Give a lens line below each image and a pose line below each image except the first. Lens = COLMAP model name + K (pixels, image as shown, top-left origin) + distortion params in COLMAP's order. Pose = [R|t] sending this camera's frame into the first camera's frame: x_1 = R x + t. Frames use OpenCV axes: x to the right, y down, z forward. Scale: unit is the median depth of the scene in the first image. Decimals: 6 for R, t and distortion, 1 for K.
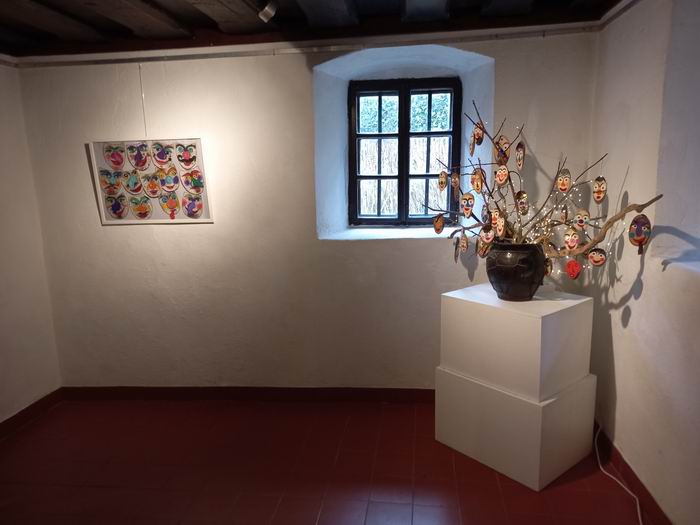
lens RADIAL K [[511.1, 0, 350.6], [0, 511.1, 273.8], [0, 0, 1]] dist [0.050590, -0.004612]
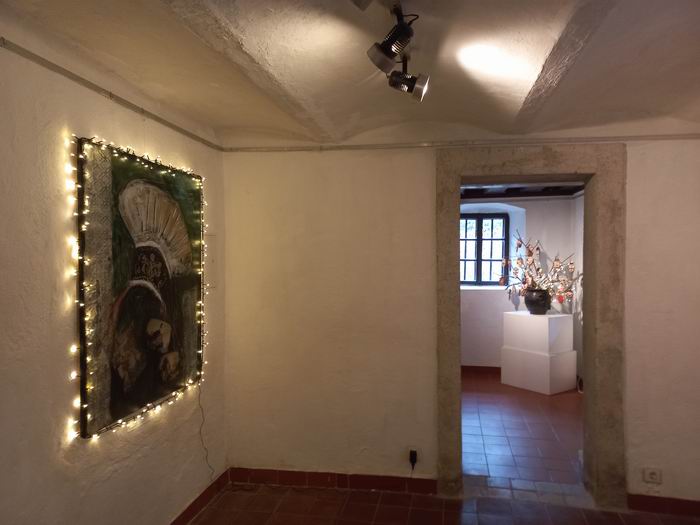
lens RADIAL K [[511.1, 0, 350.6], [0, 511.1, 273.8], [0, 0, 1]] dist [0.050590, -0.004612]
pose [[0.997990, 0.022477, -0.059246, -0.335333], [-0.031620, 0.986896, -0.158228, 0.231404], [0.054913, 0.159783, 0.985624, -1.179247]]
